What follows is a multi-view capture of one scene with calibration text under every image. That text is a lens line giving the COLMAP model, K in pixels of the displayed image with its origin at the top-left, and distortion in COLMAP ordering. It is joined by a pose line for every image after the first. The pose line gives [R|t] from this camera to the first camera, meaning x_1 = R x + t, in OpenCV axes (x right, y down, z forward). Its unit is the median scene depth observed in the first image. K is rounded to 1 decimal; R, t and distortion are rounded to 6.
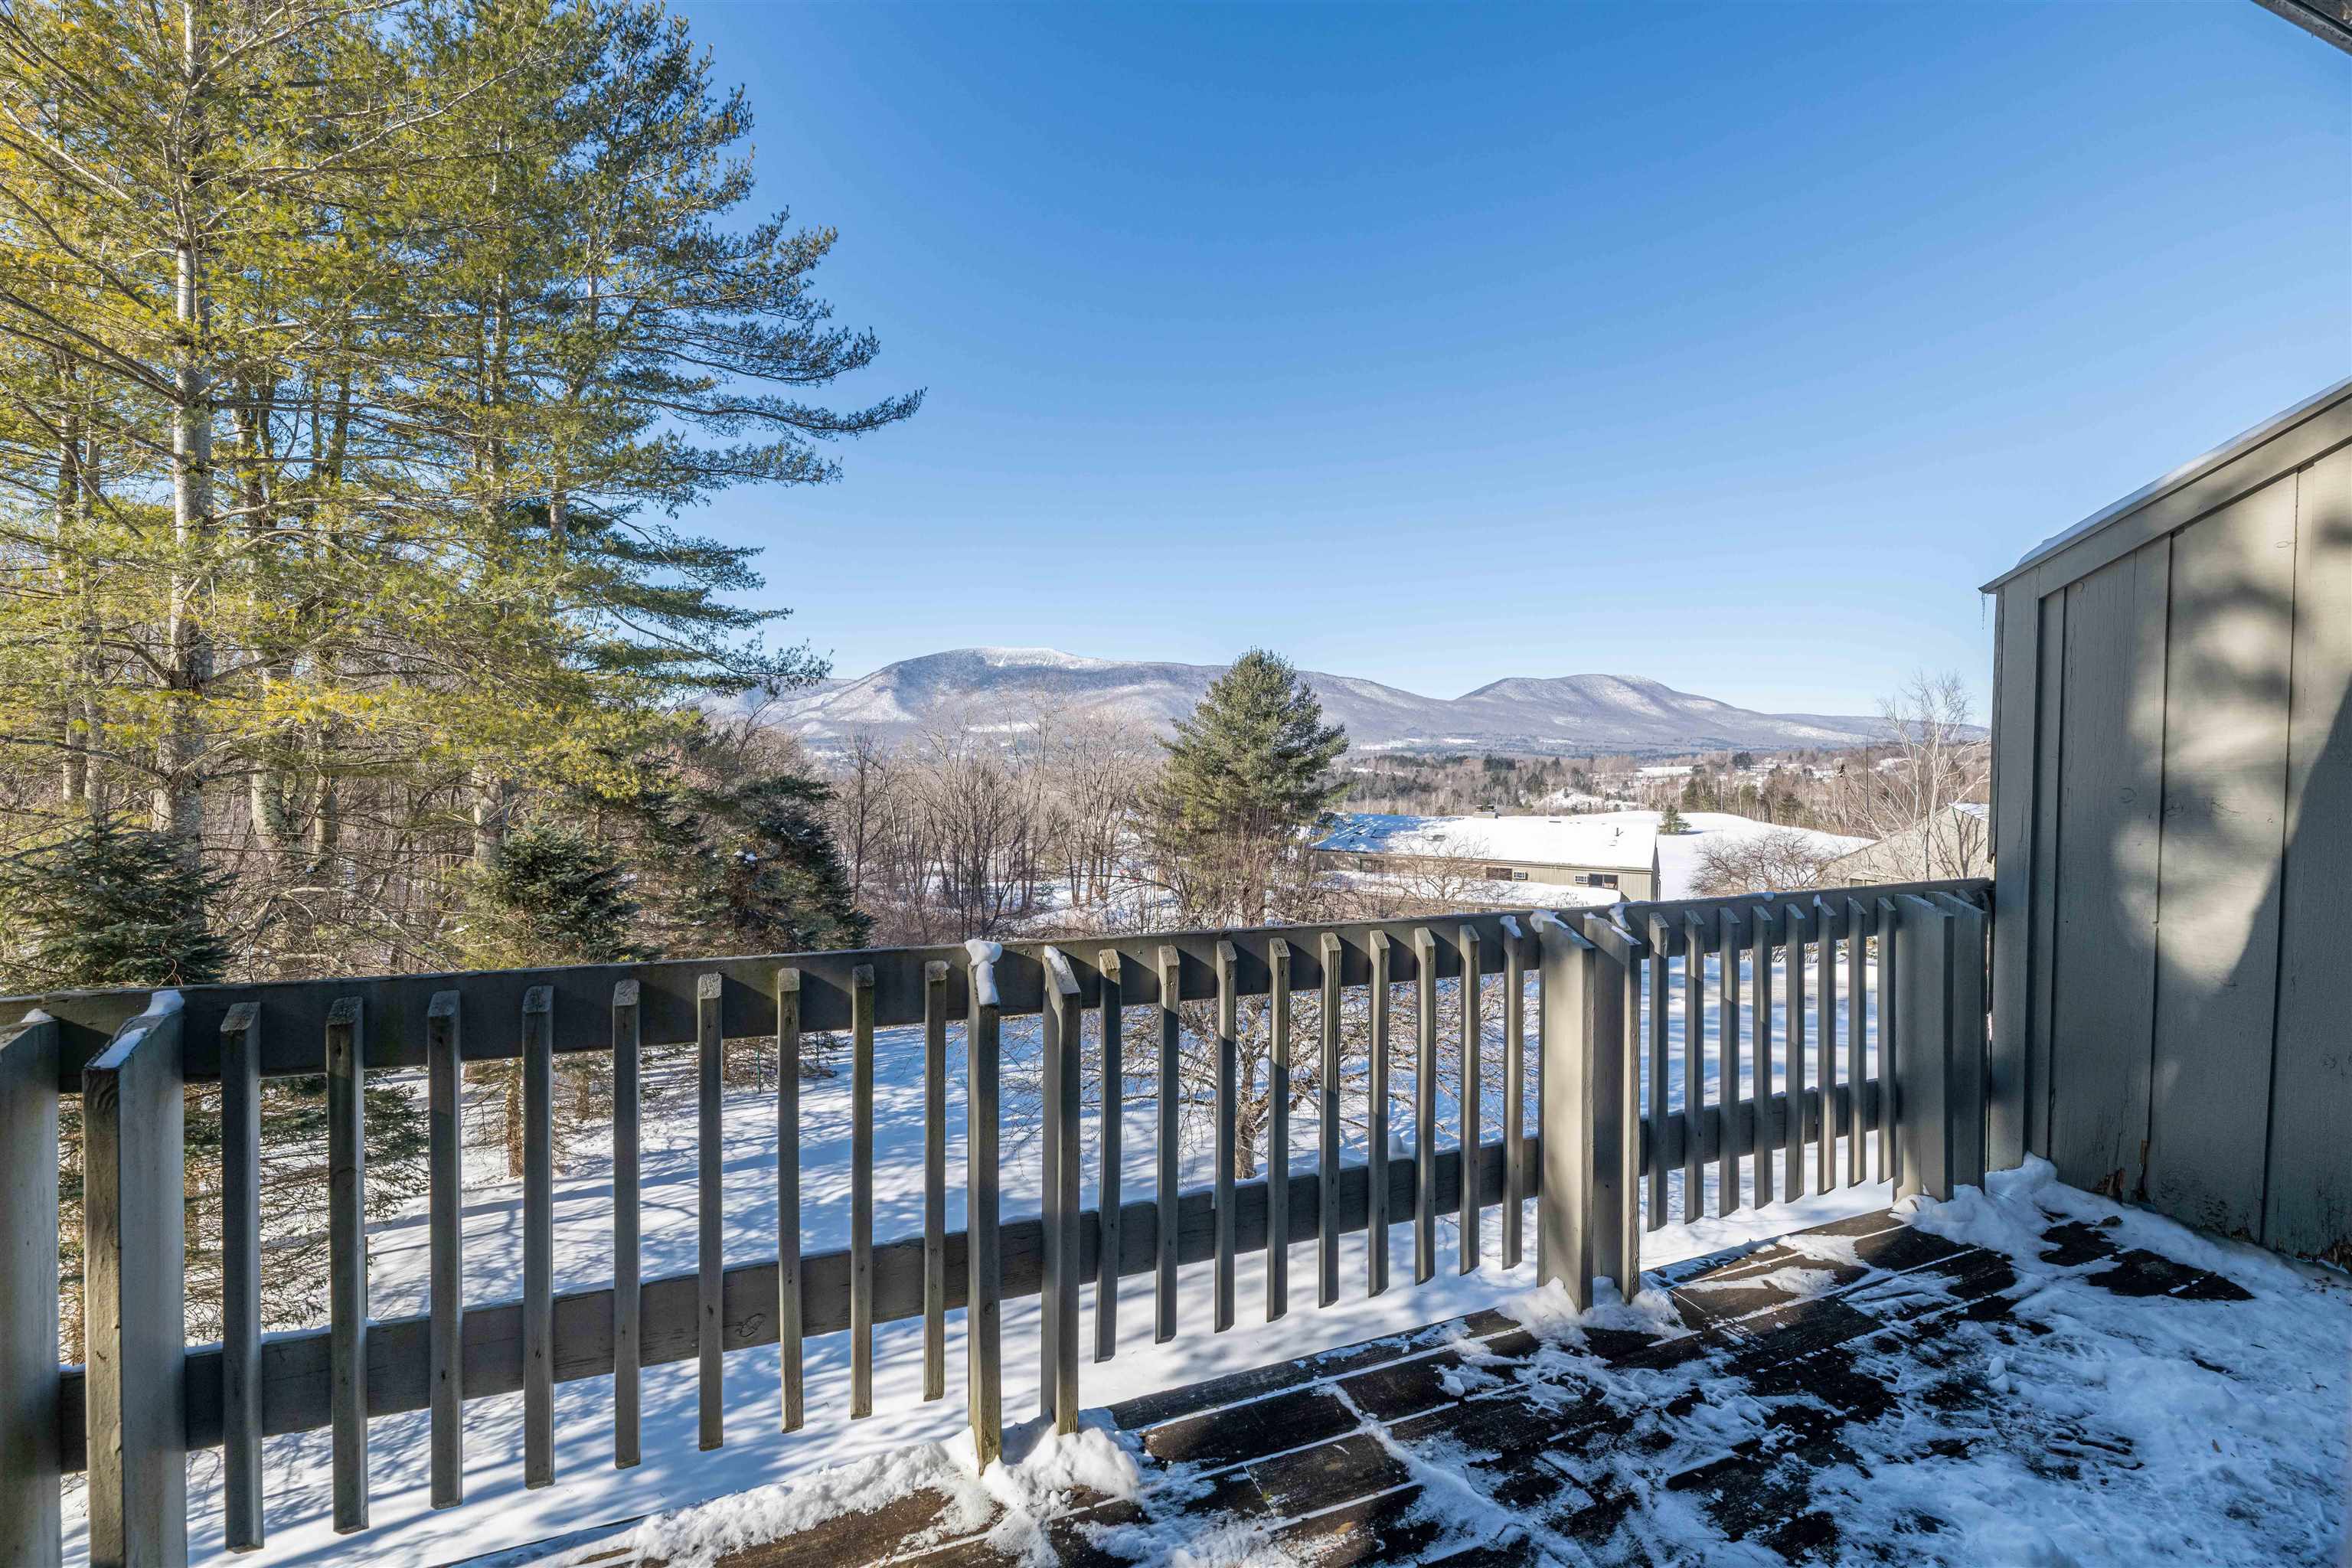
lens RADIAL K [[954.8, 0, 1176.0], [0, 954.8, 784.0], [0, 0, 1]] dist [-0.002718, -0.000307]
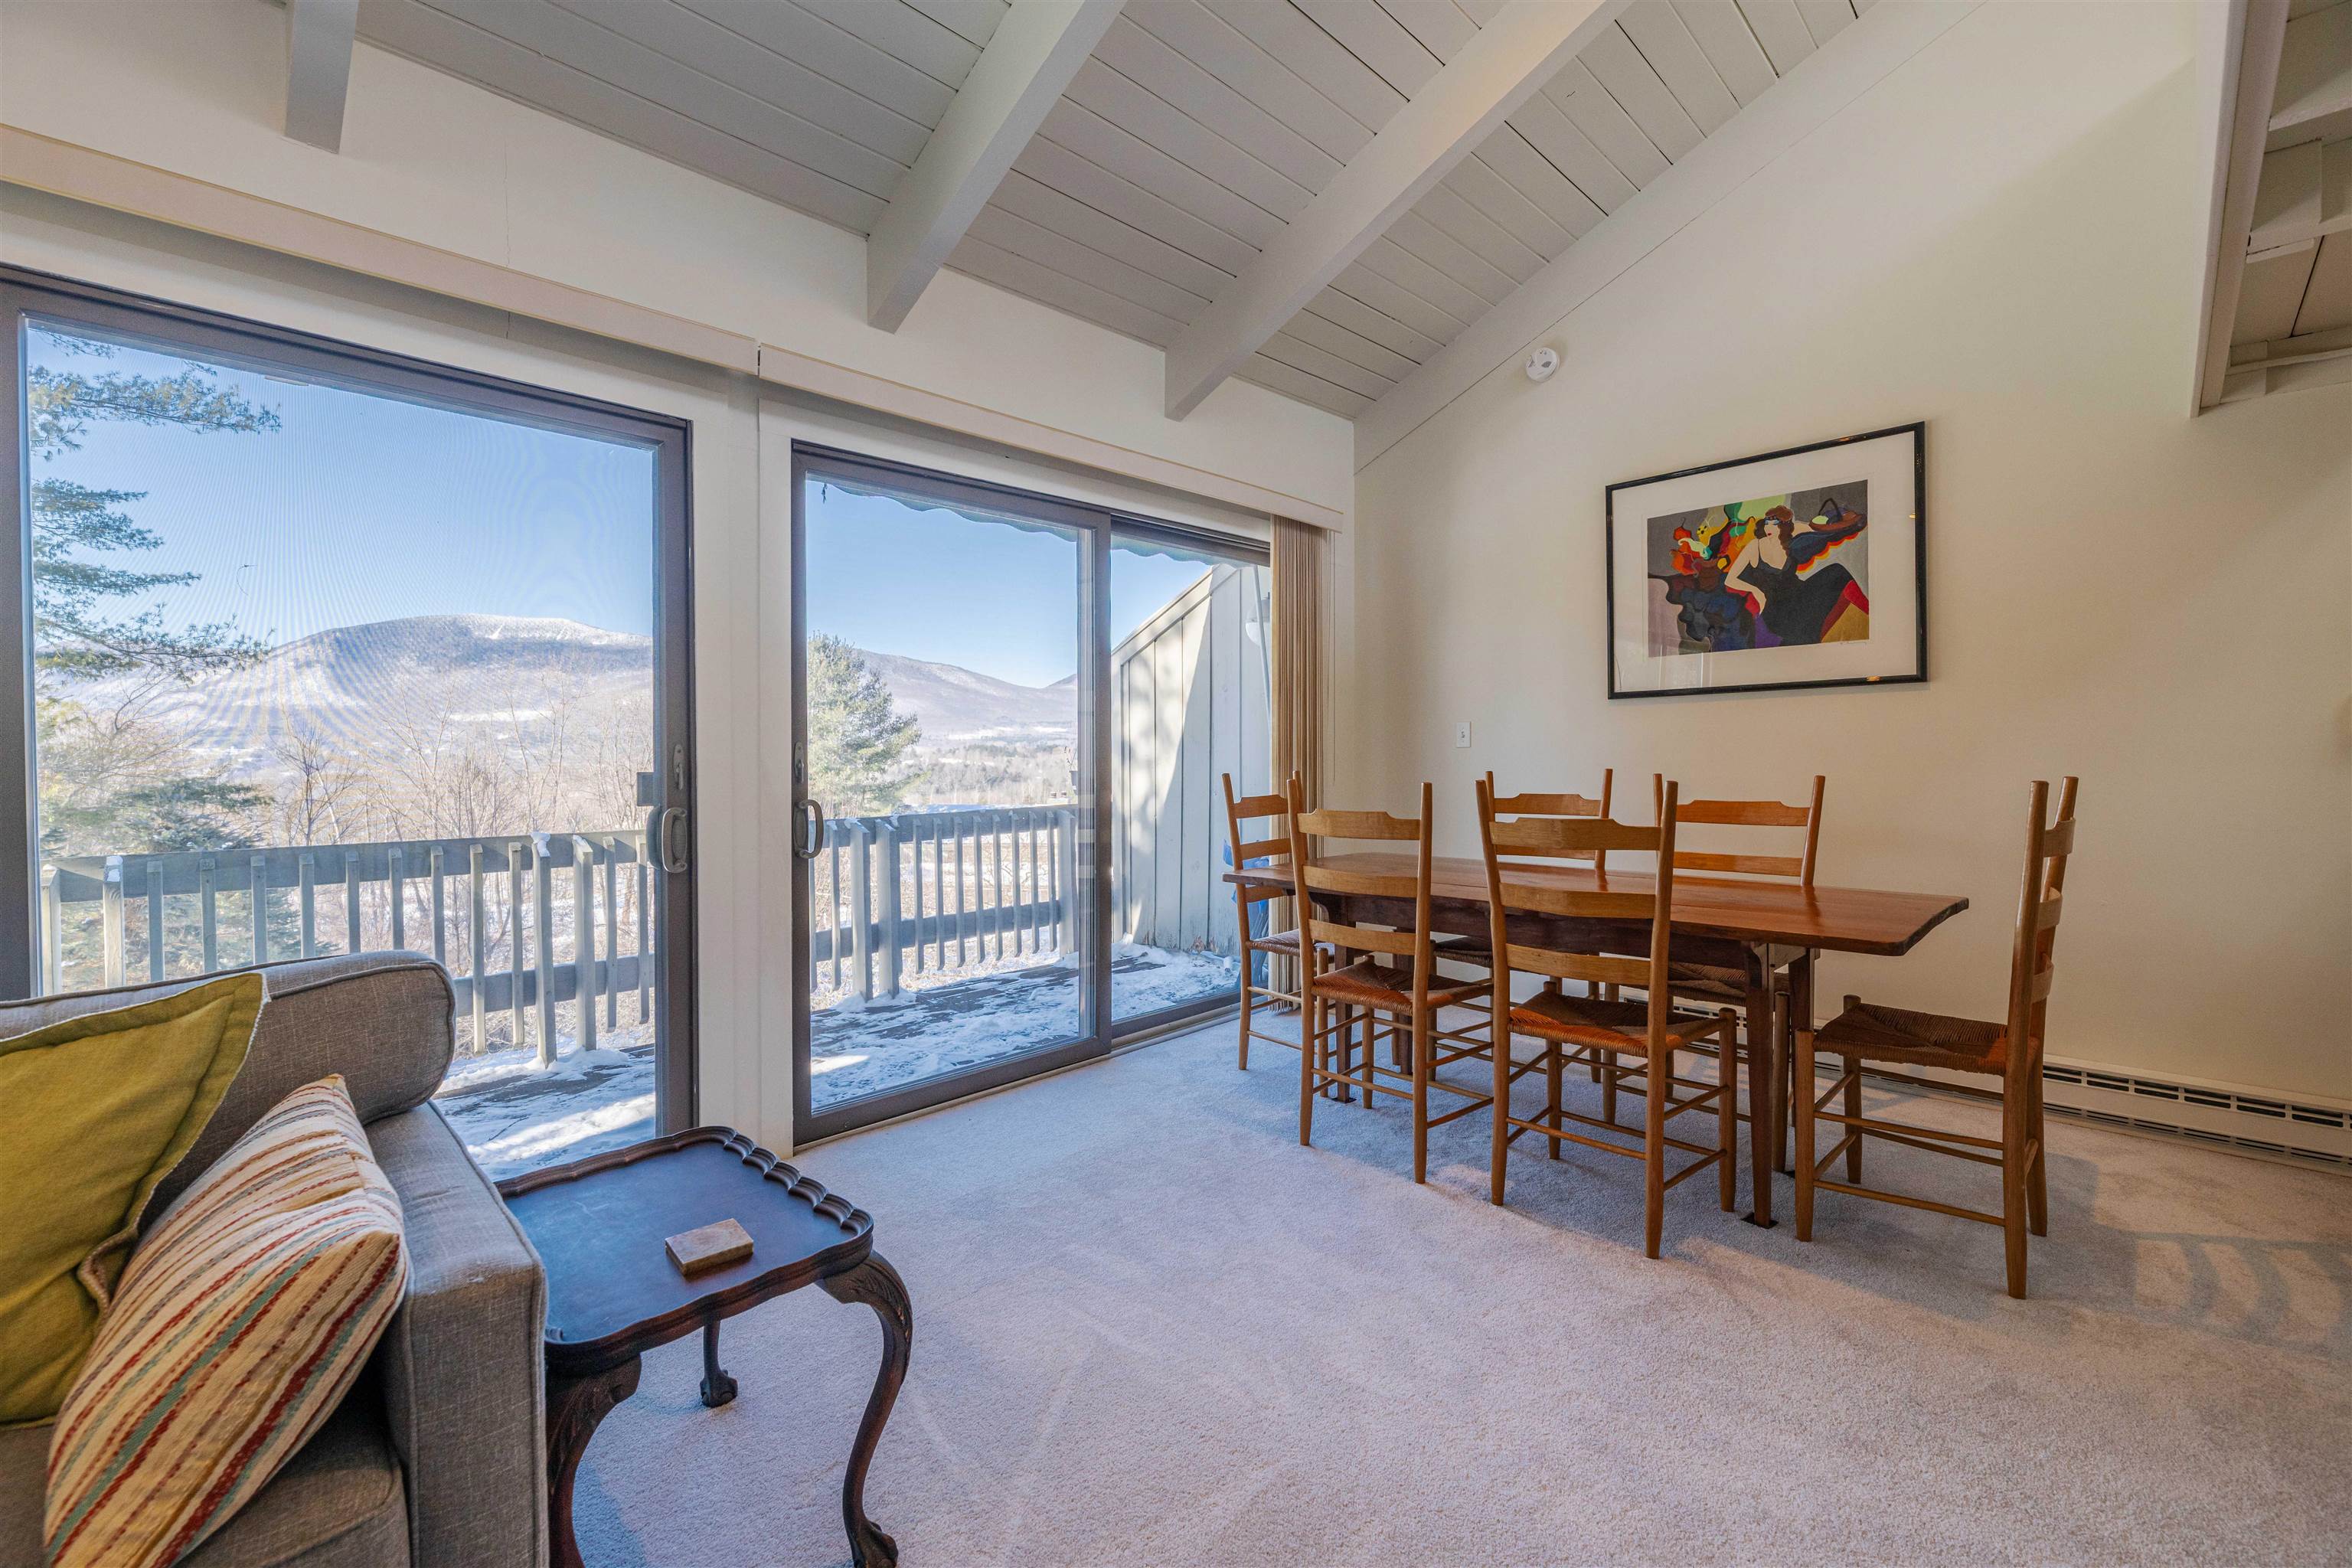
lens RADIAL K [[1001.0, 0, 1176.1], [0, 1001.0, 773.4], [0, 0, 1]] dist [0.000427, 0.000031]
pose [[0.915443, -0.022449, 0.401821, 0.014943], [0.023101, 0.999728, 0.003223, 0.004270], [-0.401784, 0.006332, 0.915713, -0.119026]]
